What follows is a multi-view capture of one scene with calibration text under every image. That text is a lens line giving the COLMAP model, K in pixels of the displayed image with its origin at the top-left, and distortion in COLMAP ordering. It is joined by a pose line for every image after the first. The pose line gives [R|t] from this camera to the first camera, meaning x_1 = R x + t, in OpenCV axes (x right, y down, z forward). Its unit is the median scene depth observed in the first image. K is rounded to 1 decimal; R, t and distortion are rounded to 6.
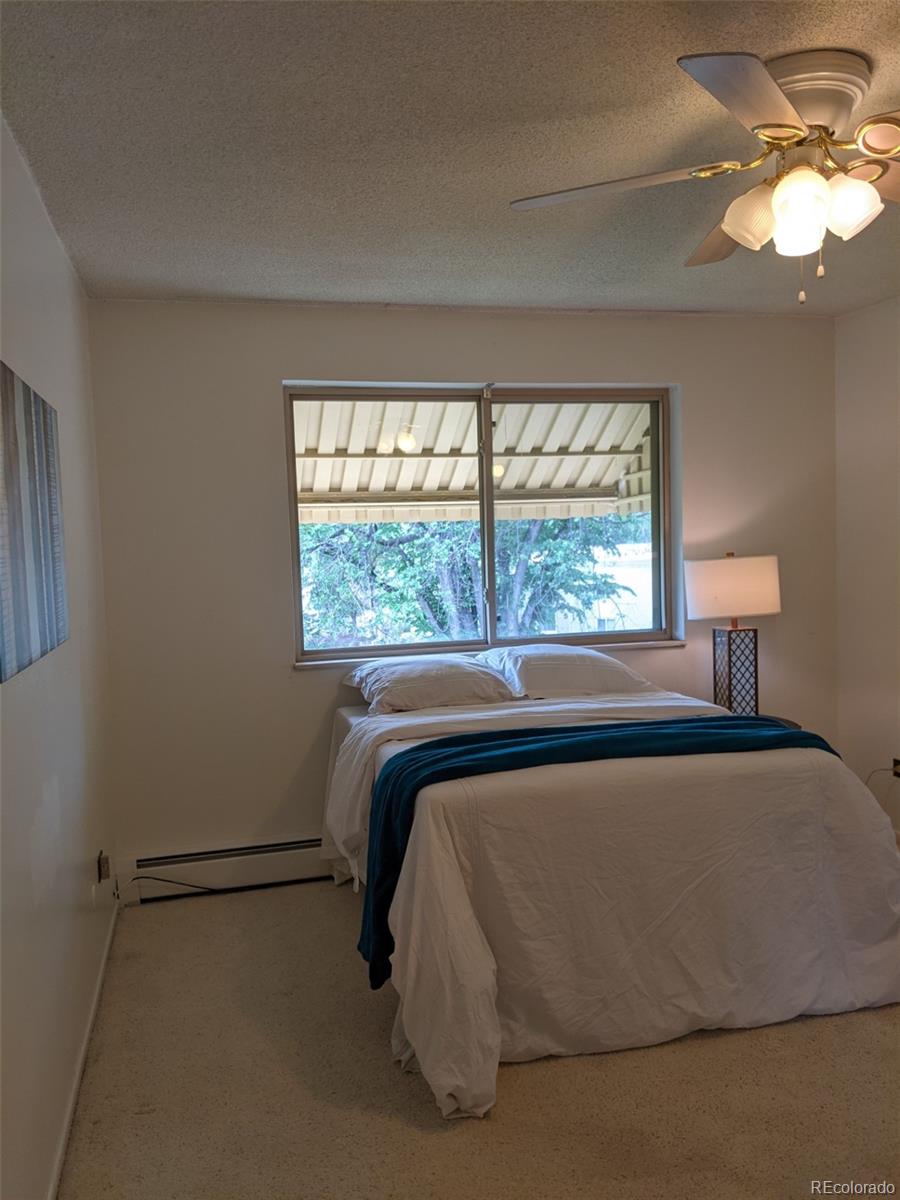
lens RADIAL K [[974.8, 0, 450.0], [0, 974.8, 600.0], [0, 0, 1]] dist [0.189238, -0.331238]
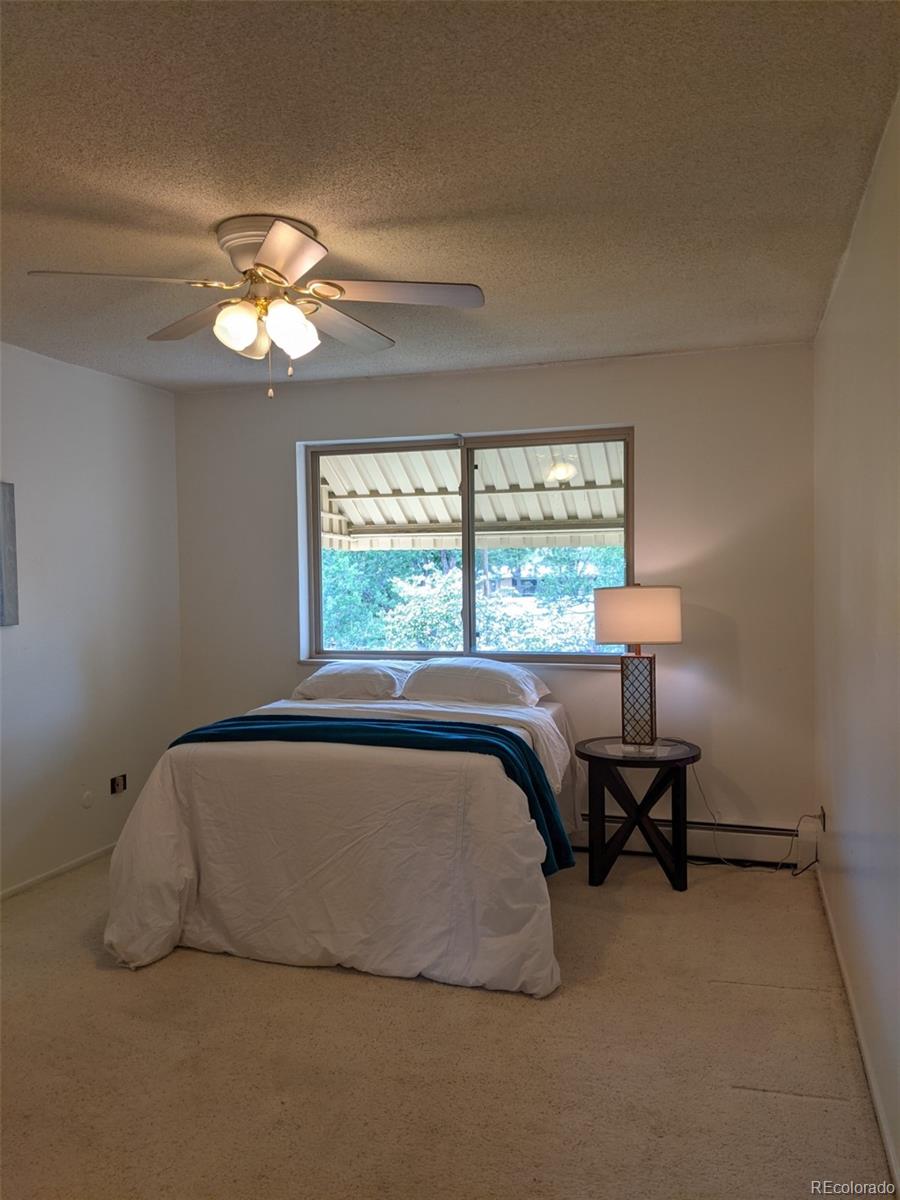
lens RADIAL K [[957.7, 0, 450.0], [0, 957.7, 600.0], [0, 0, 1]] dist [0.130290, -0.260695]
pose [[0.840848, 0.038047, -0.539932, 0.738492], [-0.048041, 0.998836, -0.004432, -0.017270], [0.539135, 0.029665, 0.841697, 0.036460]]
